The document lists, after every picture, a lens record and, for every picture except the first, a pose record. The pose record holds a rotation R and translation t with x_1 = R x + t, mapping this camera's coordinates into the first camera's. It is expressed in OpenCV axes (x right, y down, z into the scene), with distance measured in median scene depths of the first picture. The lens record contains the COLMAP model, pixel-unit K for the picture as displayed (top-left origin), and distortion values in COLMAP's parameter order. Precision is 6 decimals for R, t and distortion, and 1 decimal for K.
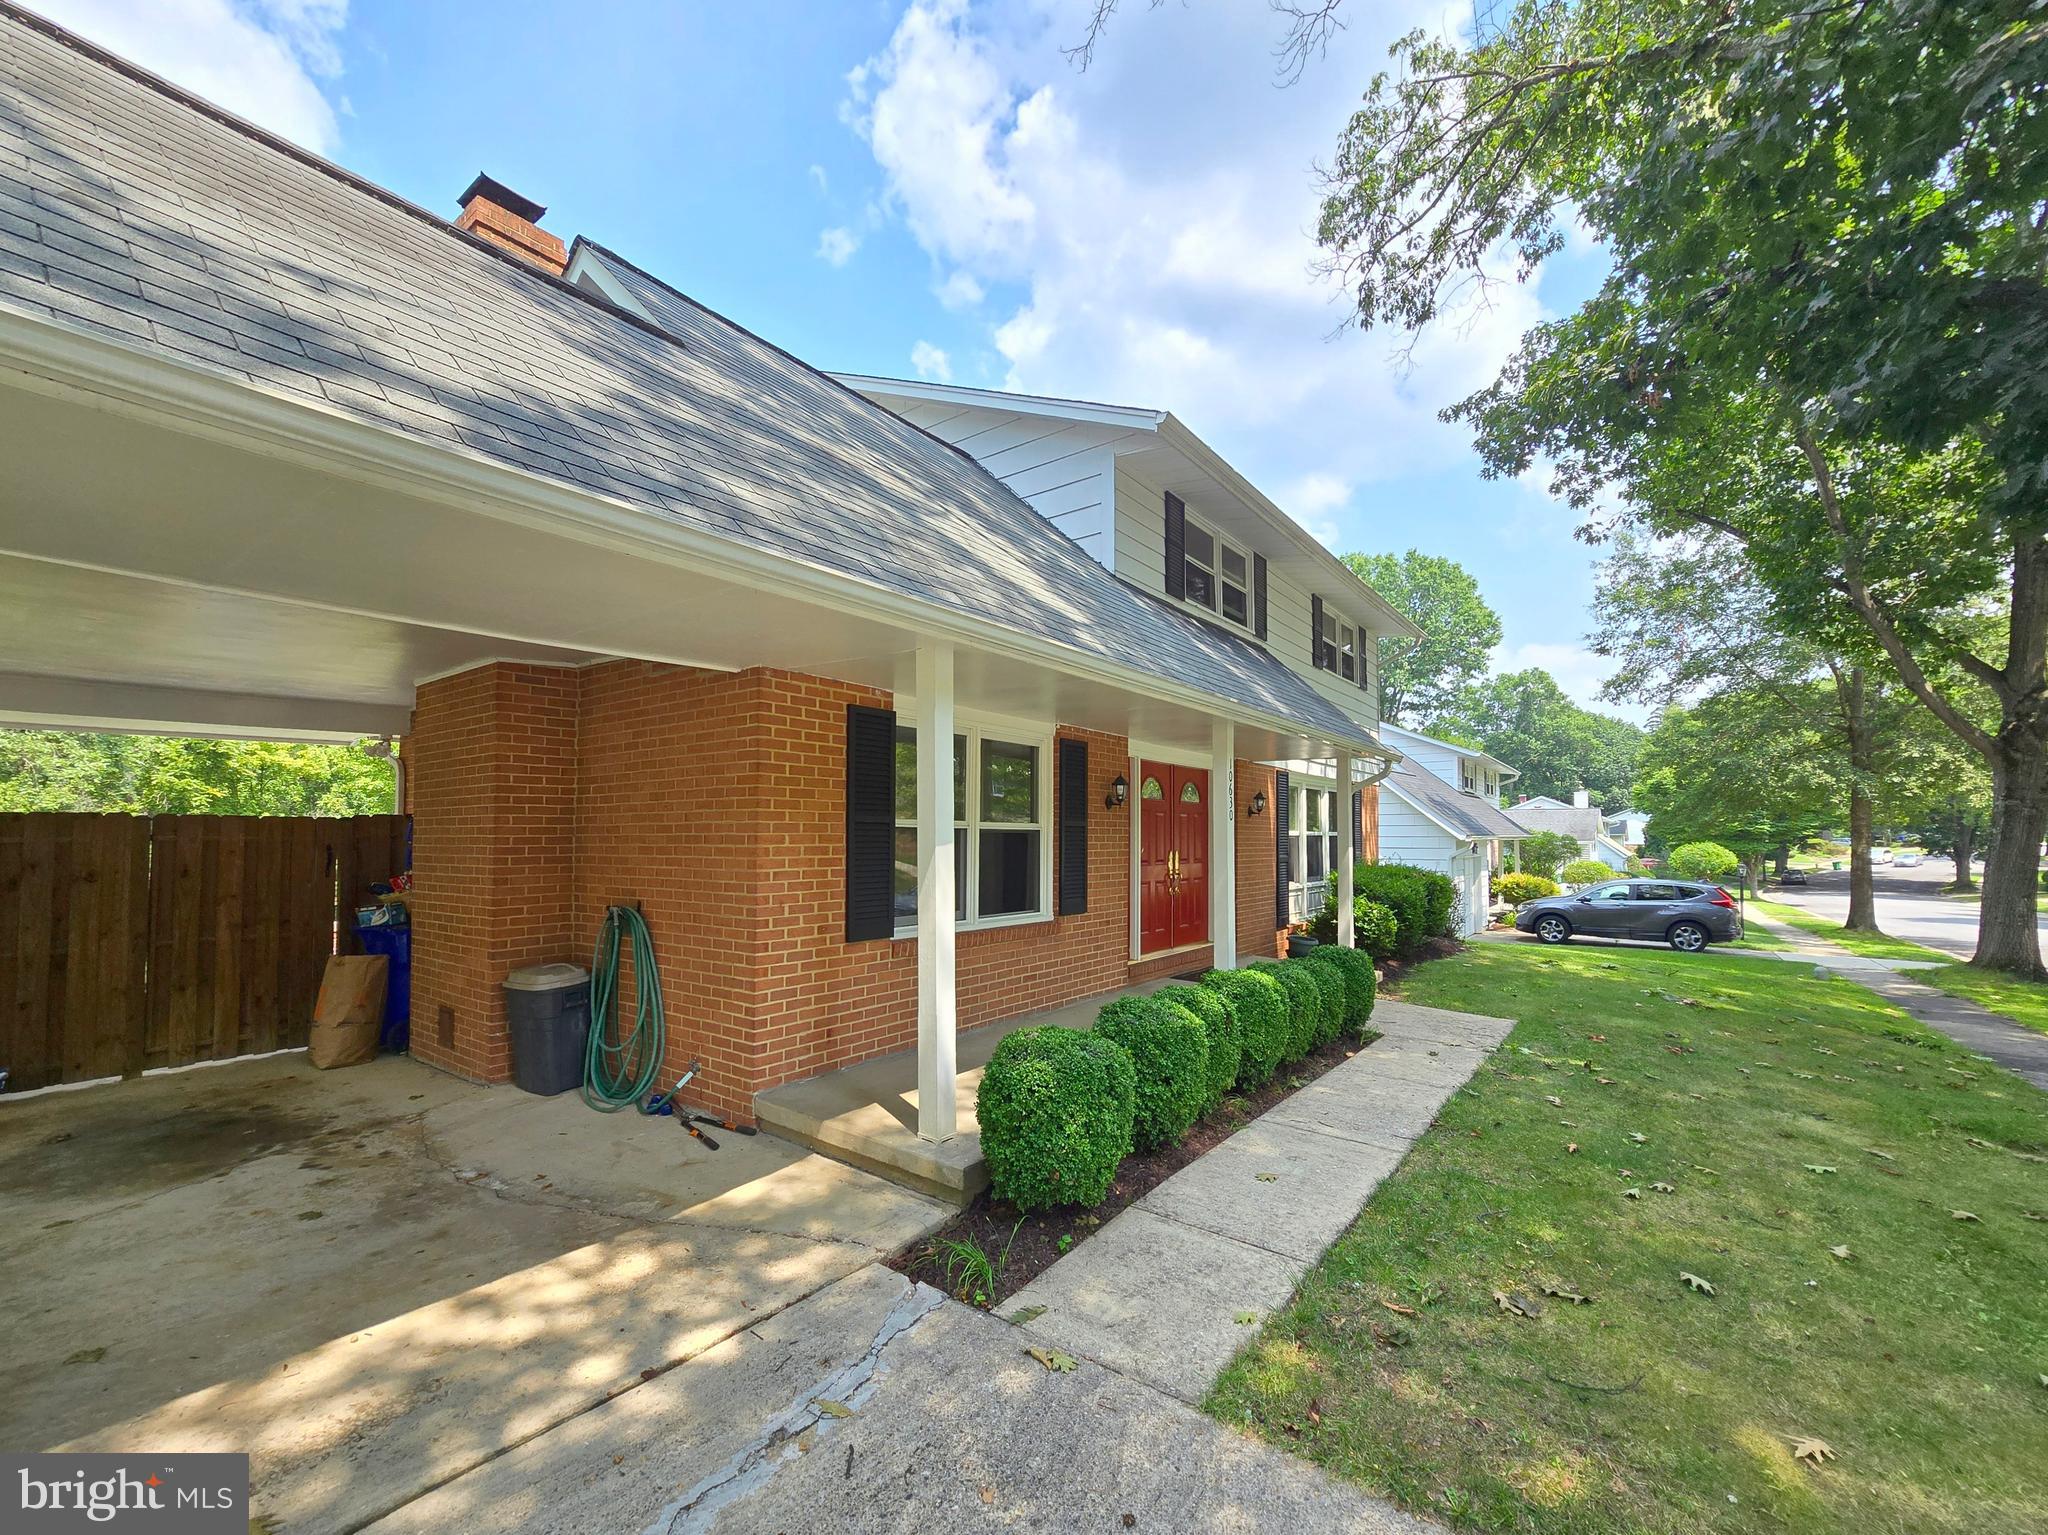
lens RADIAL K [[858.0, 0, 1016.9], [0, 858.0, 801.7], [0, 0, 1]] dist [-0.004839, -0.000133]
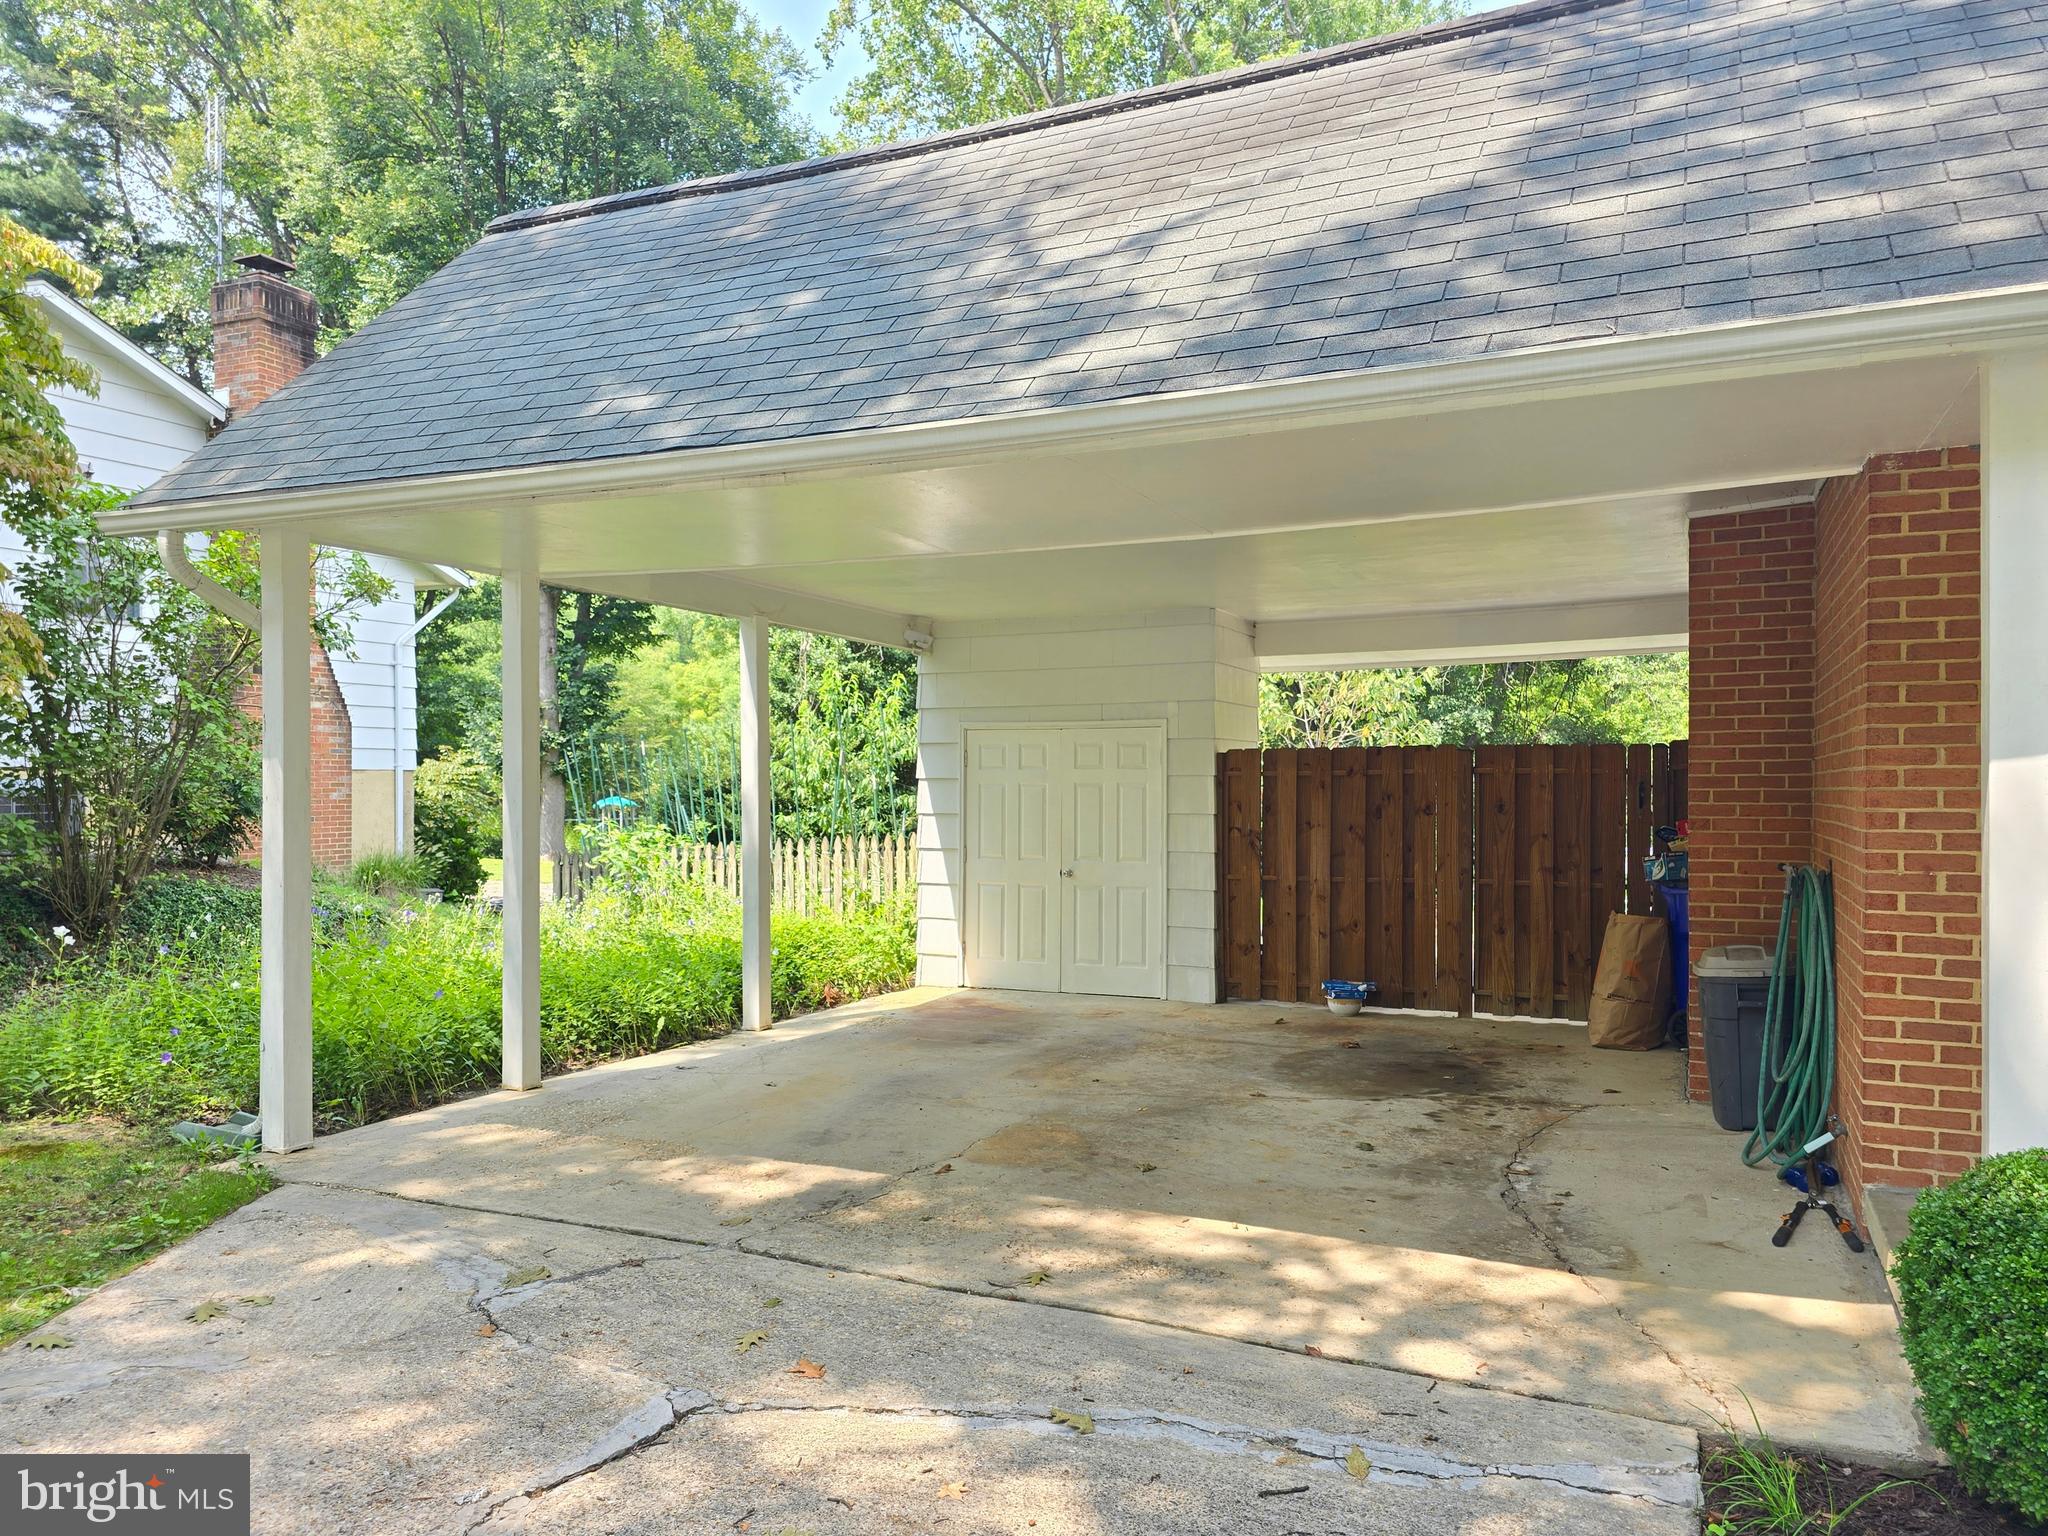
lens RADIAL K [[1400.8, 0, 1053.3], [0, 1400.8, 788.6], [0, 0, 1]] dist [0.098747, -0.108037]
pose [[0.220517, 0.002592, -0.975380, 0.277606], [0.038998, 0.999173, 0.011472, 0.017639], [0.974603, -0.040568, 0.220234, 0.128422]]
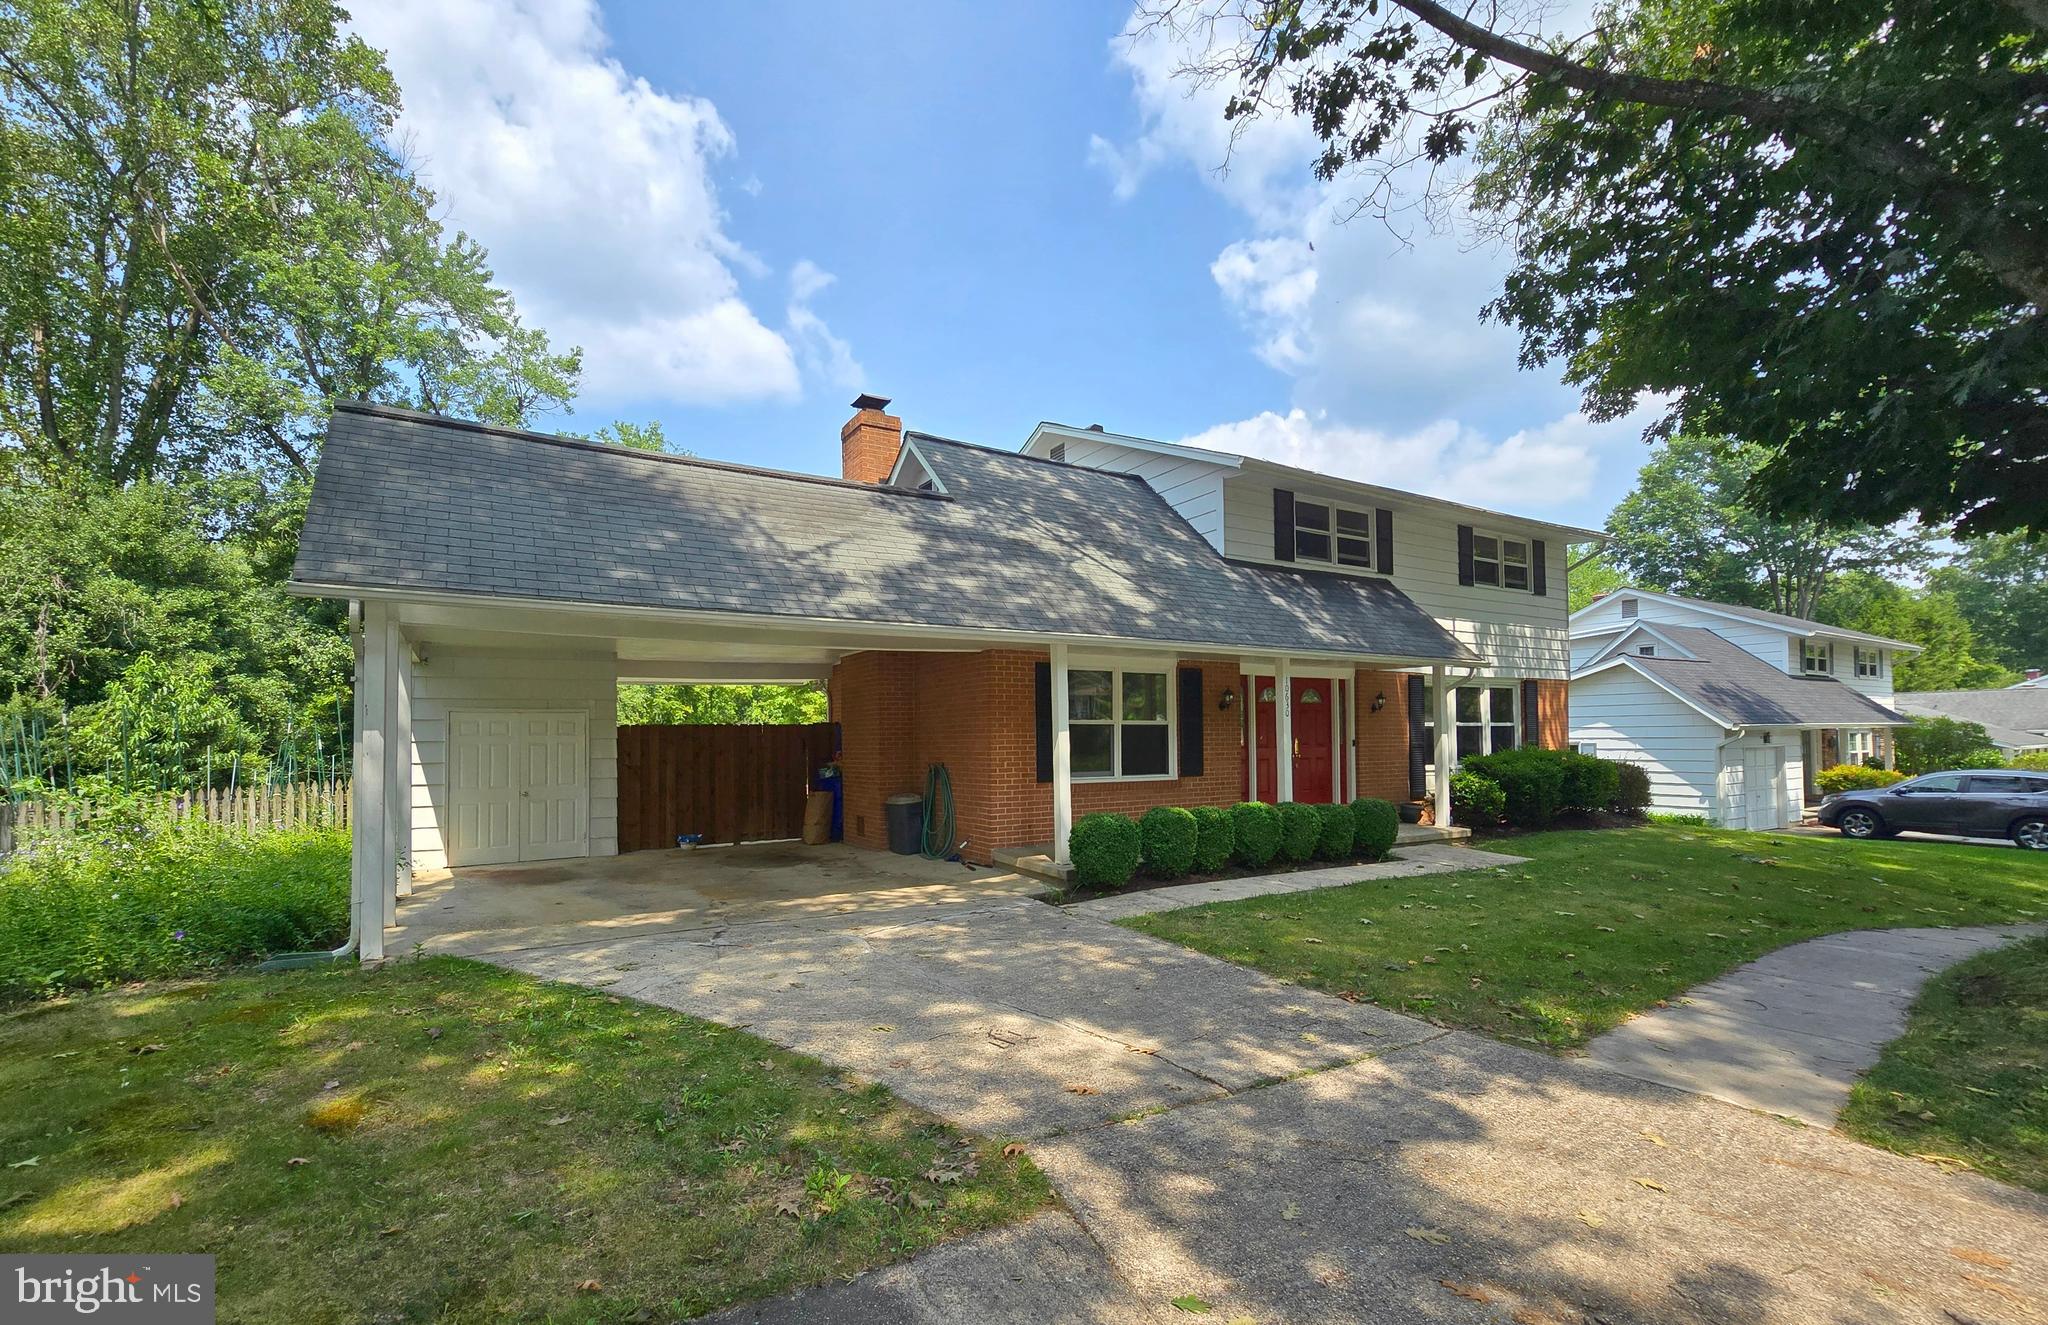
lens RADIAL K [[869.2, 0, 991.4], [0, 869.2, 721.0], [0, 0, 1]] dist [-0.001657, -0.000042]
pose [[0.922165, -0.019087, -0.386326, 0.281759], [0.027562, 0.999485, 0.016411, -0.008184], [0.385814, -0.025781, 0.922216, -0.519171]]
